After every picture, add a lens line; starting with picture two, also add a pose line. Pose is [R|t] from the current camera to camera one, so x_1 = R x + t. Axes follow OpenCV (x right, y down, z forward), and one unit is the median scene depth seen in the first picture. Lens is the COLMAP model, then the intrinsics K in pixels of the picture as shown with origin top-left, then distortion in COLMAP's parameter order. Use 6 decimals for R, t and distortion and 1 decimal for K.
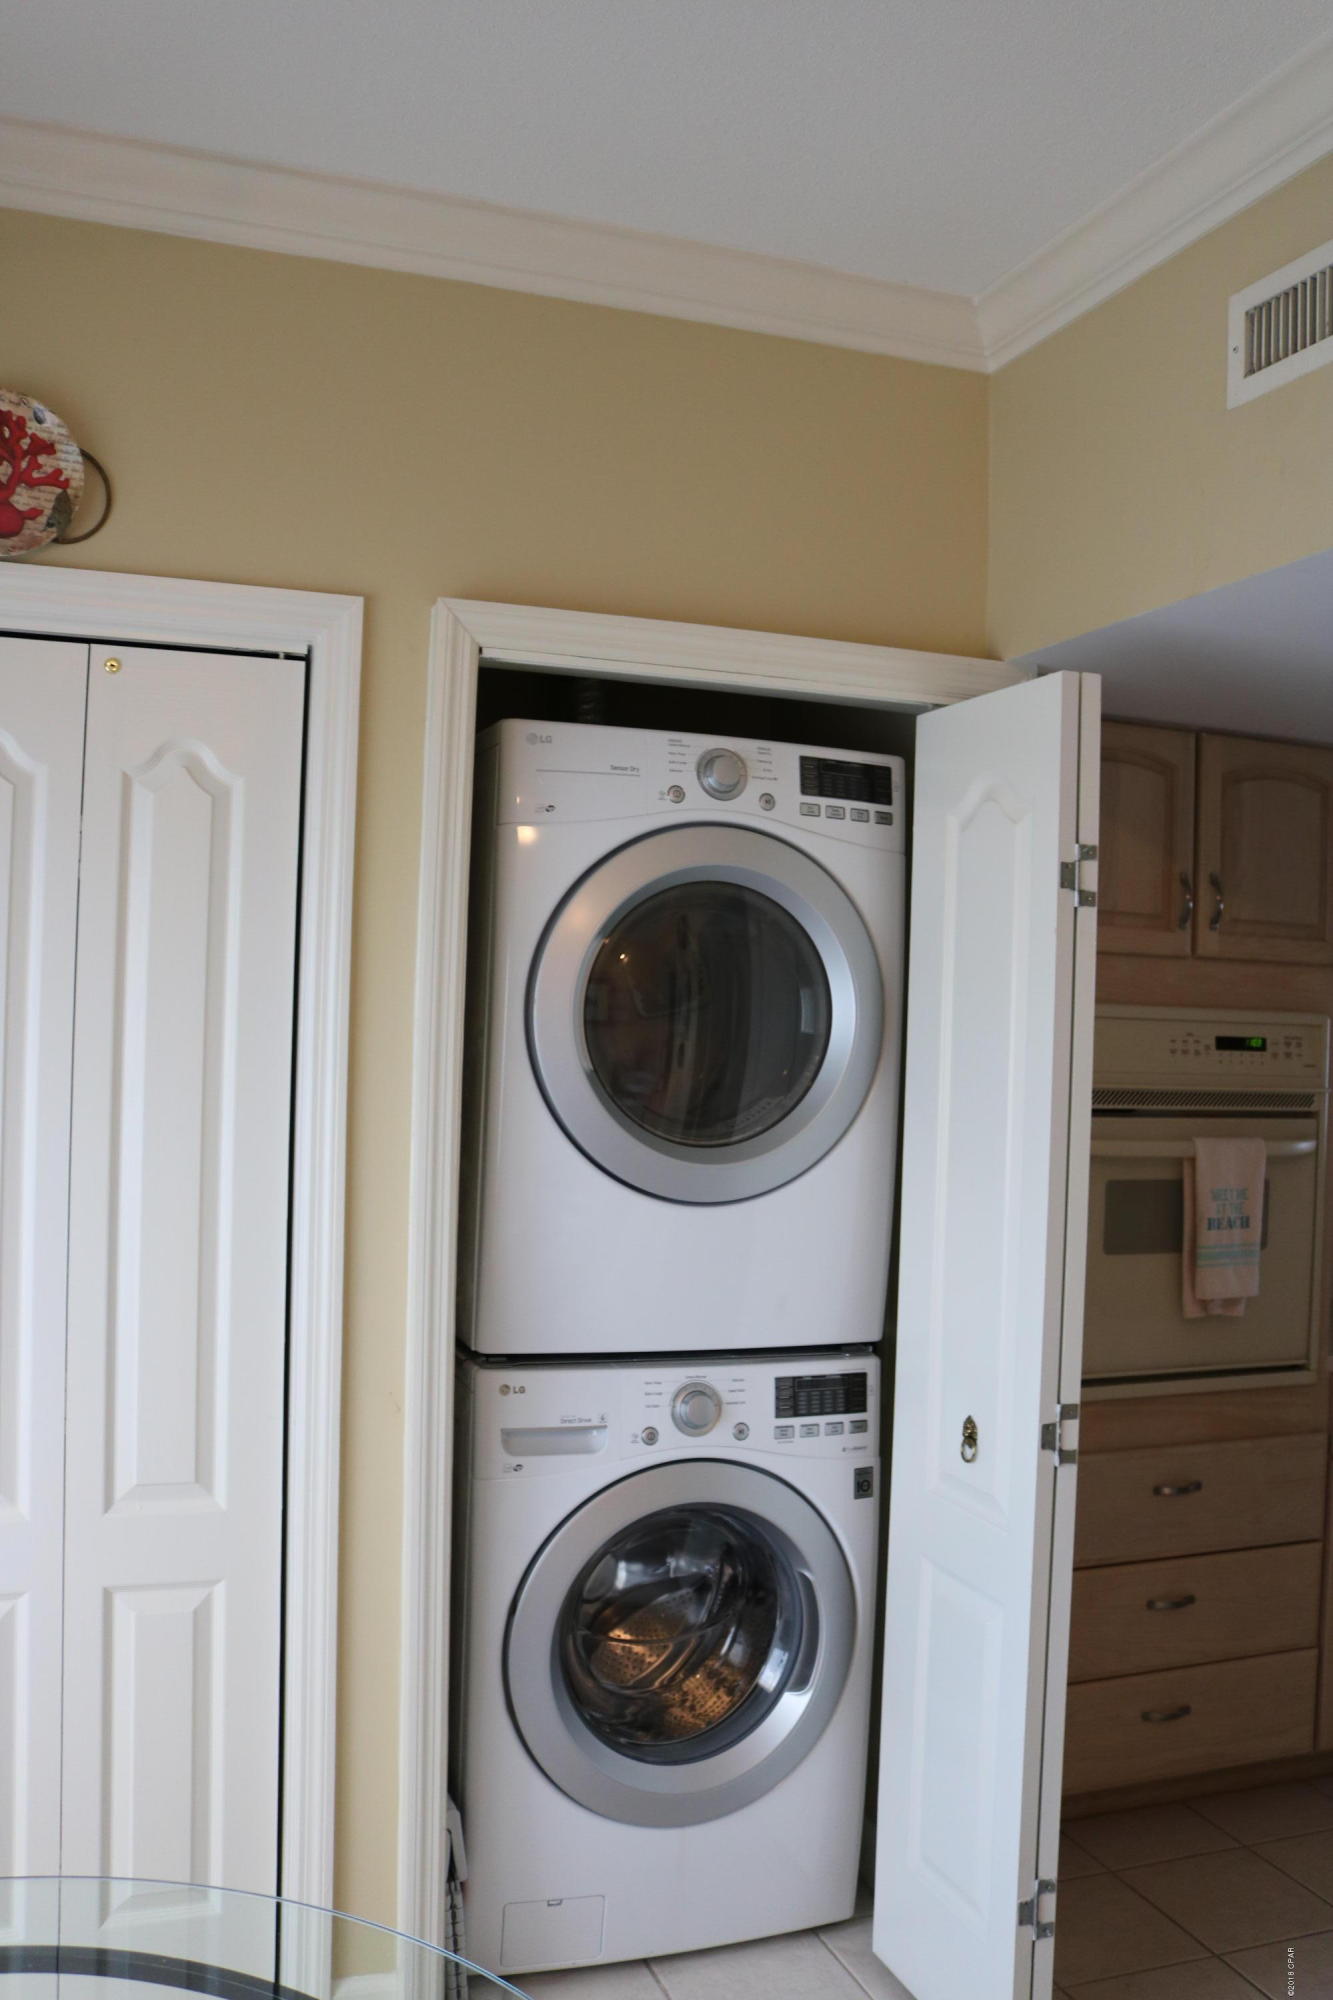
lens RADIAL K [[1835.2, 0, 611.7], [0, 1835.2, 969.1], [0, 0, 1]] dist [-0.157916, 0.025920]
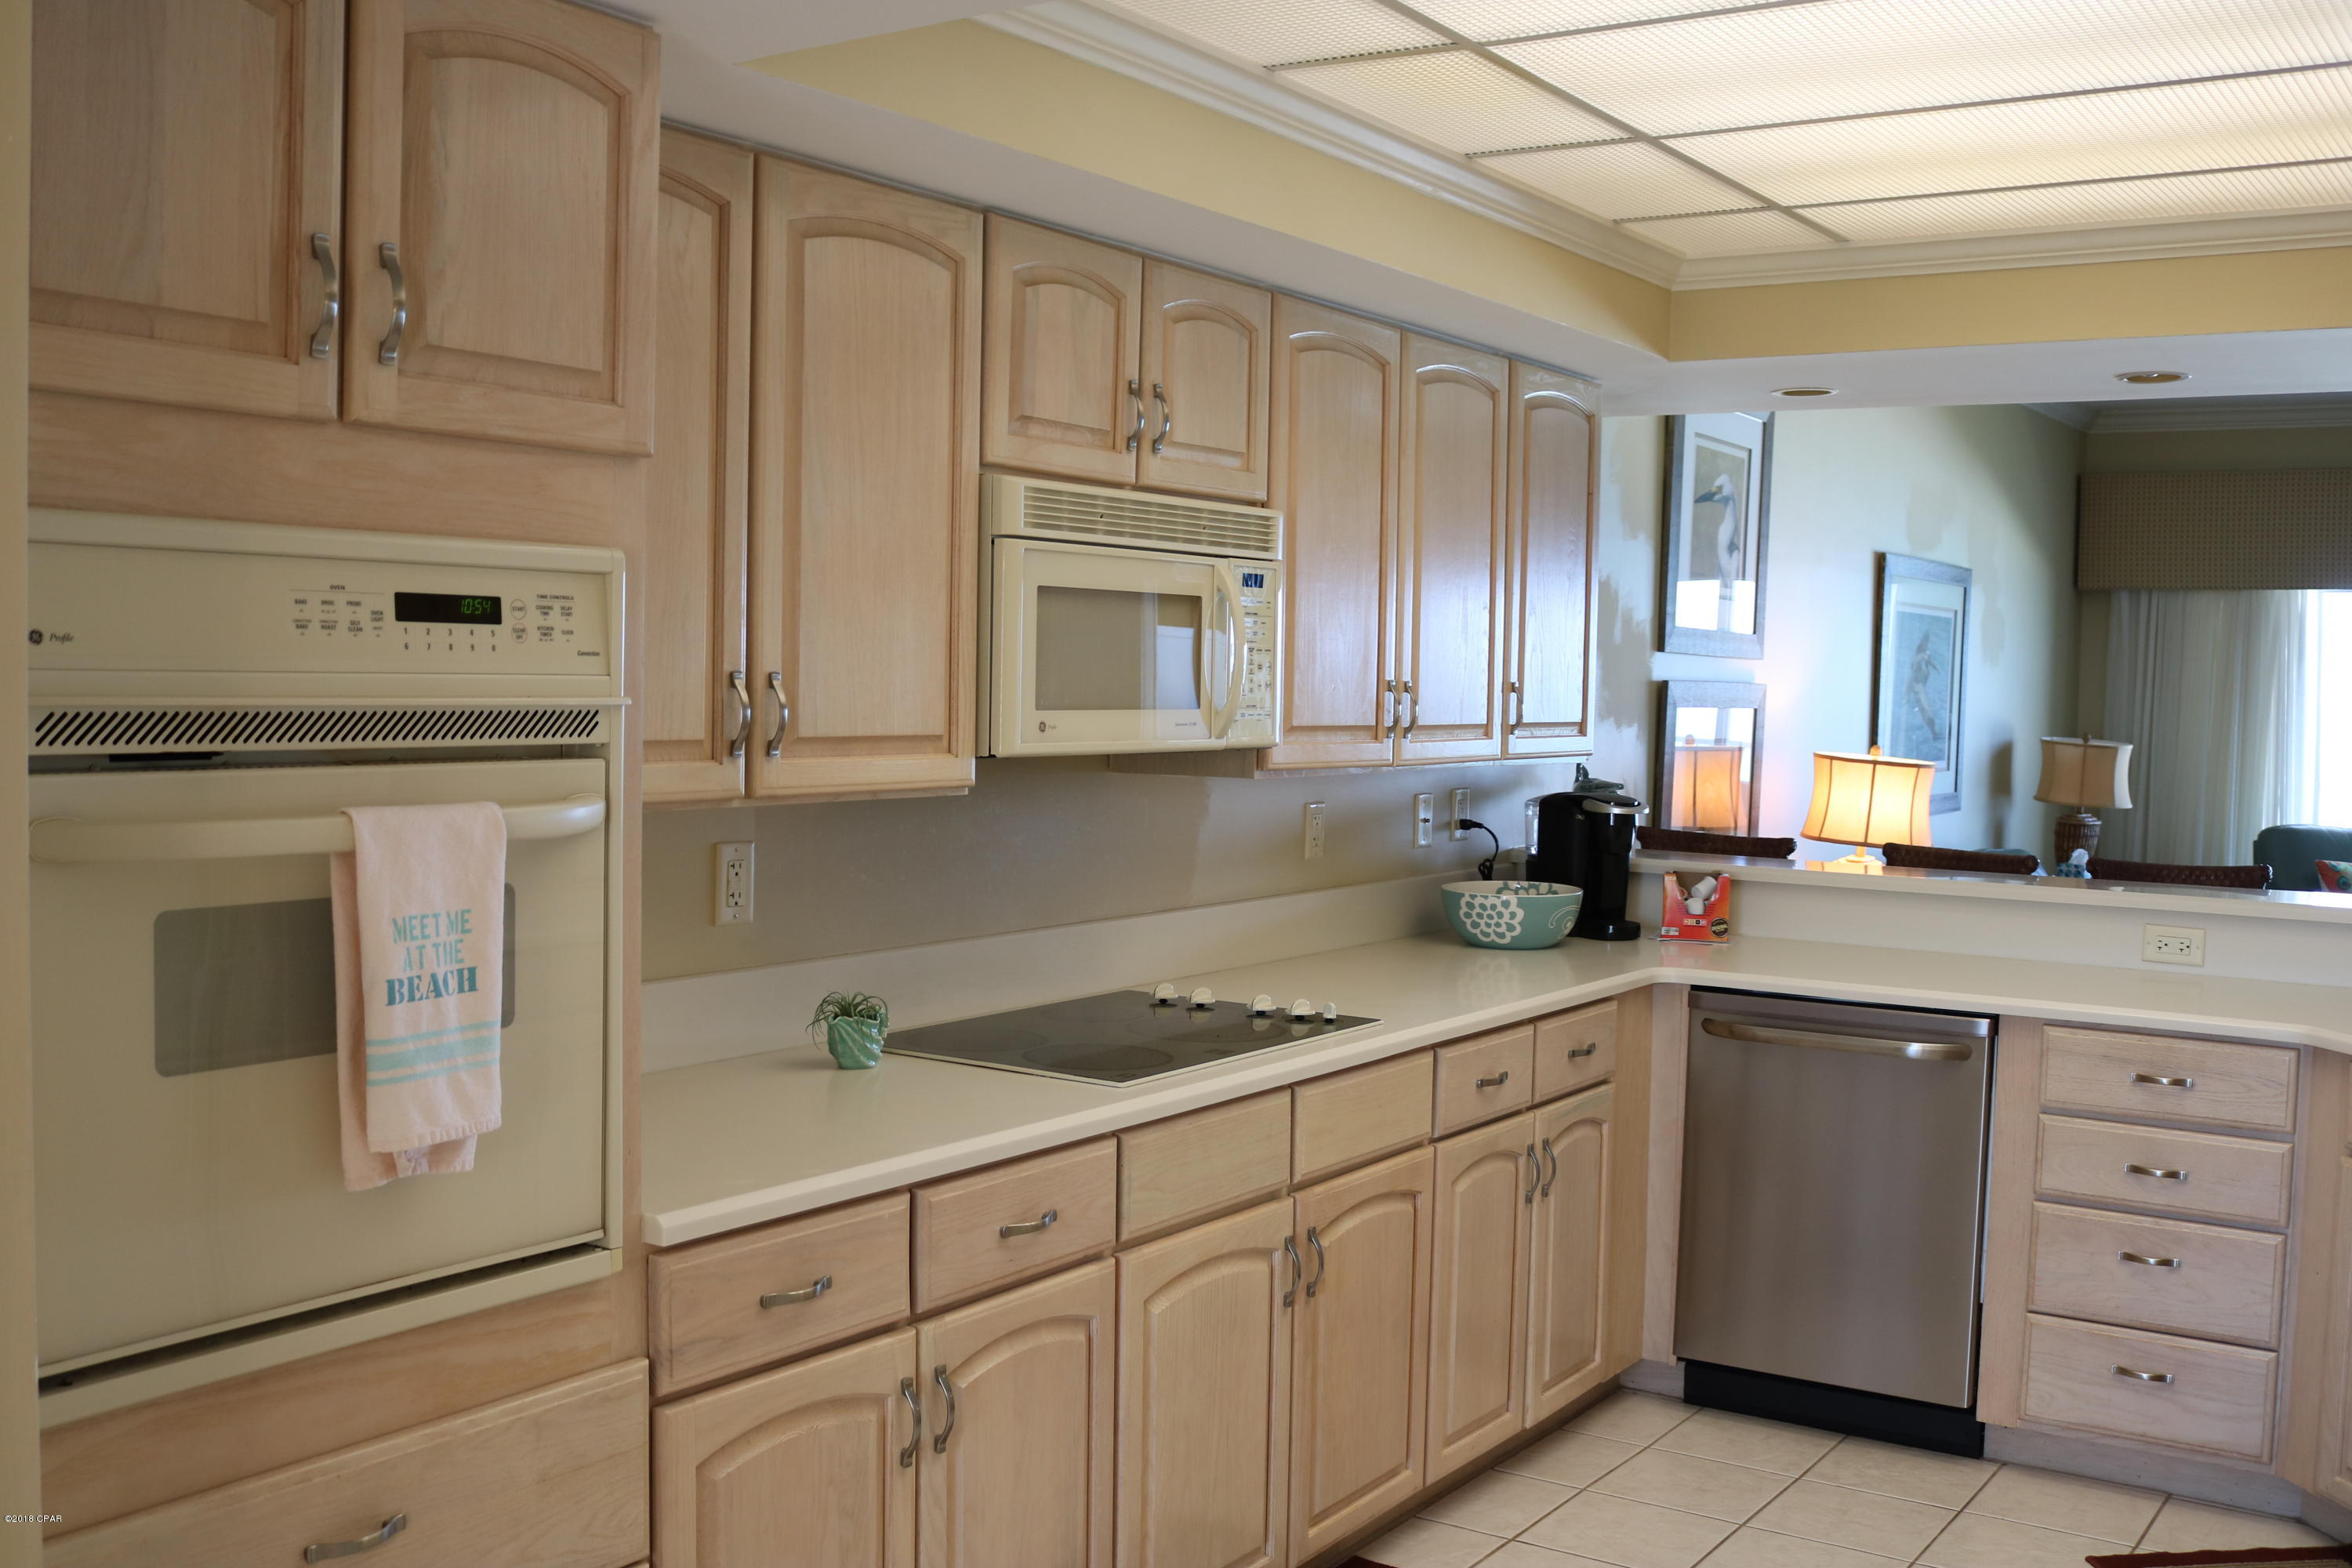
lens RADIAL K [[2315.9, 0, 1162.1], [0, 2315.9, 795.4], [0, 0, 1]] dist [-0.080824, 0.000000]
pose [[0.806129, -0.048709, 0.589732, 0.141376], [-0.010573, 0.995262, 0.096656, 0.030517], [-0.591646, -0.084152, 0.801794, 0.397676]]
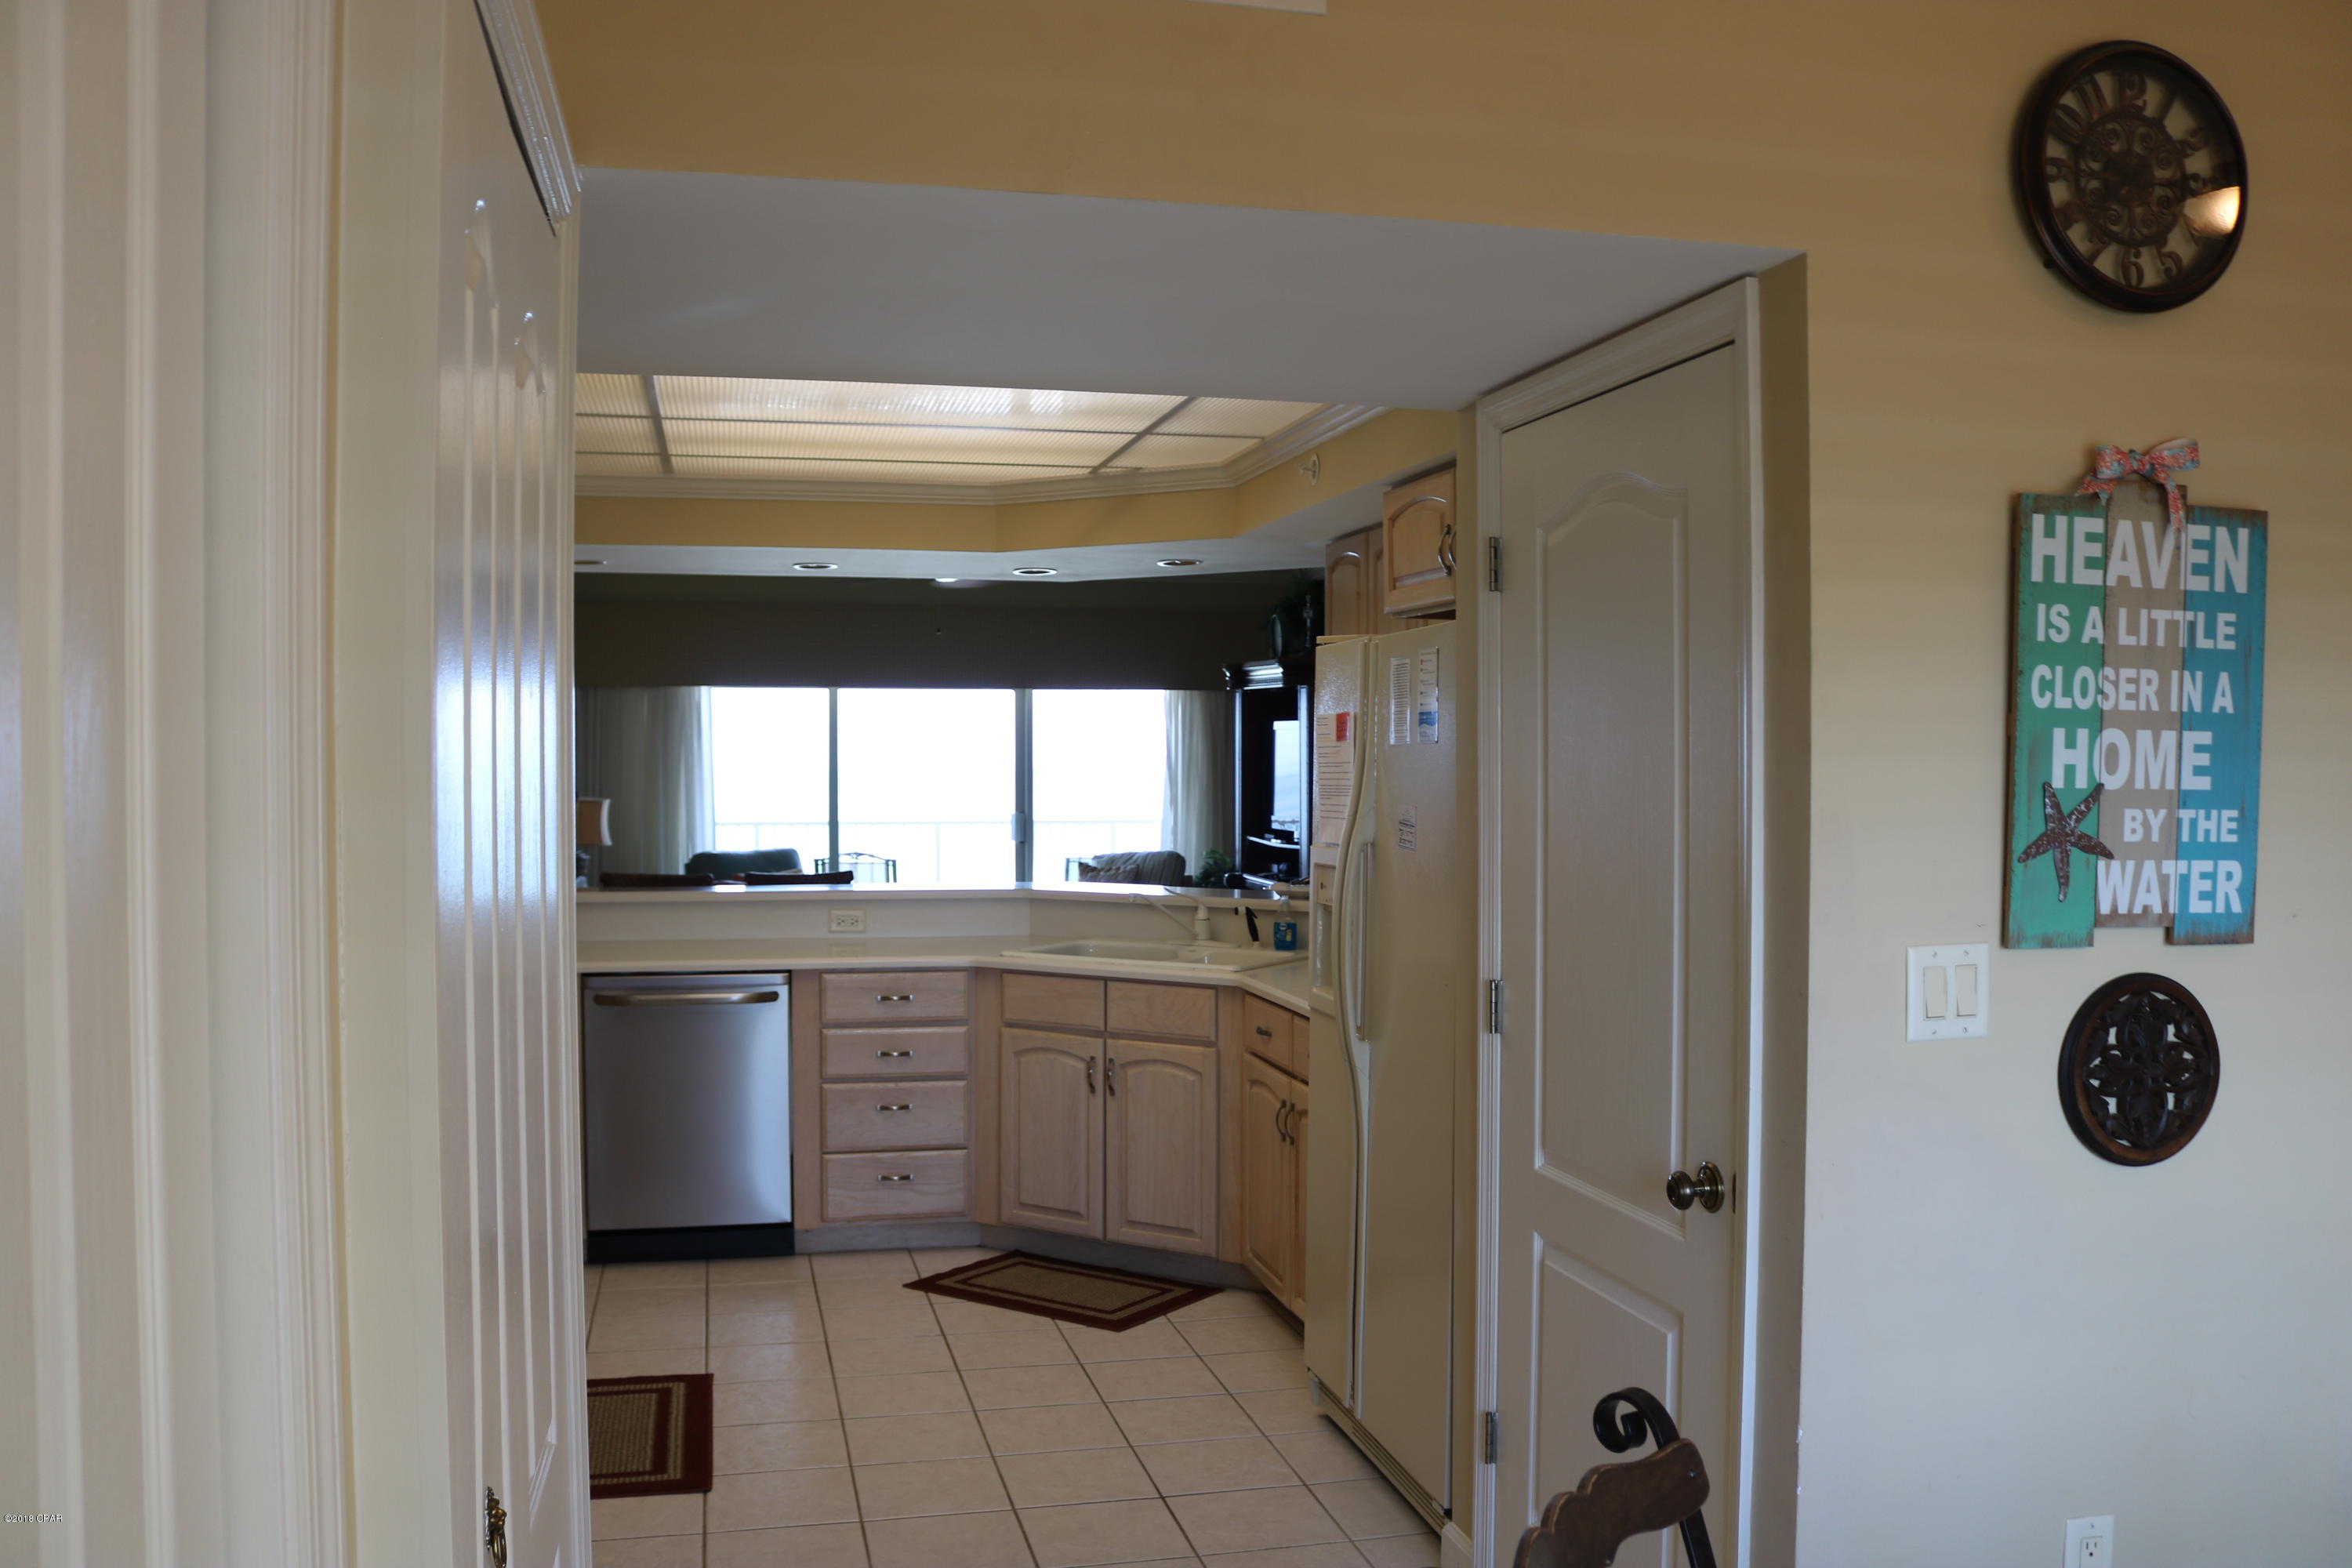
lens RADIAL K [[1963.1, 0, 1168.7], [0, 1963.1, 810.1], [0, 0, 1]] dist [-0.169260, 0.131358]
pose [[0.108072, -0.060785, 0.992283, -0.398018], [-0.024640, 0.997659, 0.063798, 0.011678], [-0.993838, -0.031345, 0.106321, 0.625091]]
